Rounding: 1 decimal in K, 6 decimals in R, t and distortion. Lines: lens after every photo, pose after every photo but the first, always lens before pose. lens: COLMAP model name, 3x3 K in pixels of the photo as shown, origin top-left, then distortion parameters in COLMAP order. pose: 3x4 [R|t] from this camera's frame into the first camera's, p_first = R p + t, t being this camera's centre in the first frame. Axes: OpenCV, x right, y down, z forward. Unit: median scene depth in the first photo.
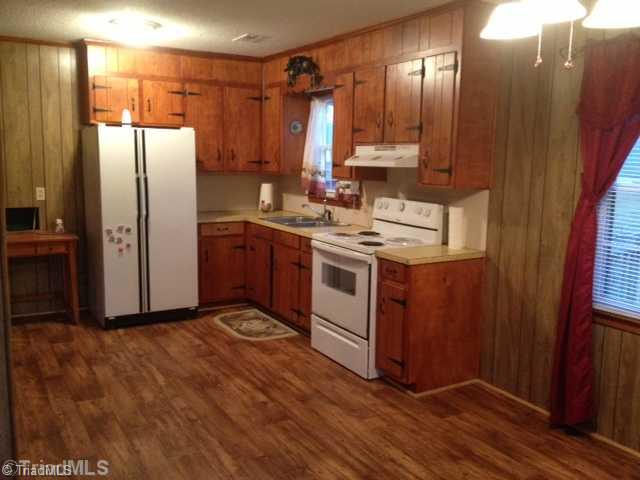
lens RADIAL K [[600.9, 0, 322.3], [0, 600.9, 245.2], [0, 0, 1]] dist [0.152454, -0.310901]
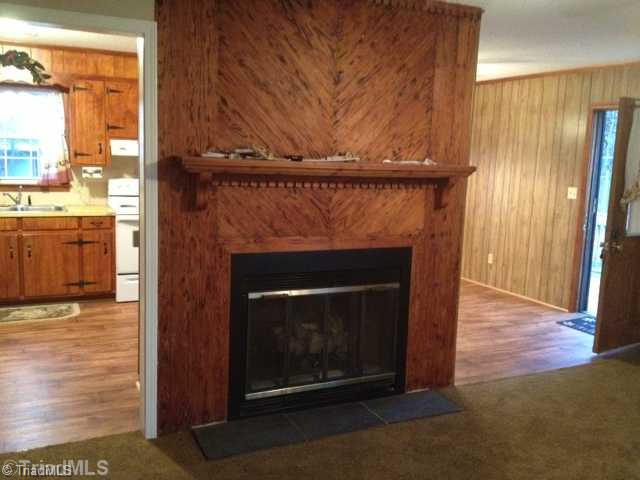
lens RADIAL K [[600.9, 0, 322.3], [0, 600.9, 245.2], [0, 0, 1]] dist [0.152454, -0.310901]
pose [[0.066334, -0.166526, 0.983803, -1.162166], [0.113921, 0.980792, 0.158335, -0.094097], [-0.991273, 0.101573, 0.084031, 0.447499]]
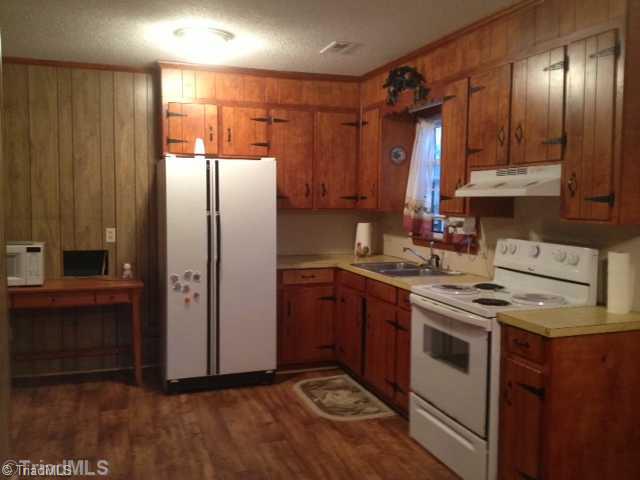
lens RADIAL K [[600.9, 0, 322.3], [0, 600.9, 245.2], [0, 0, 1]] dist [0.152454, -0.310901]
pose [[0.980588, 0.004908, -0.196017, 0.021495], [-0.019256, 0.997265, -0.071361, -0.012413], [0.195130, 0.073750, 0.978001, 0.208302]]
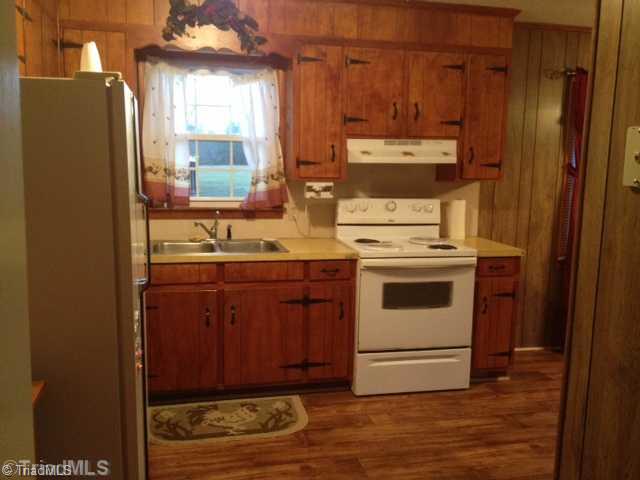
lens RADIAL K [[600.9, 0, 322.3], [0, 600.9, 245.2], [0, 0, 1]] dist [0.152454, -0.310901]
pose [[0.286528, -0.154912, 0.945465, -0.715891], [0.130682, 0.983937, 0.121611, -0.120270], [-0.949117, 0.088710, 0.302170, 0.759263]]
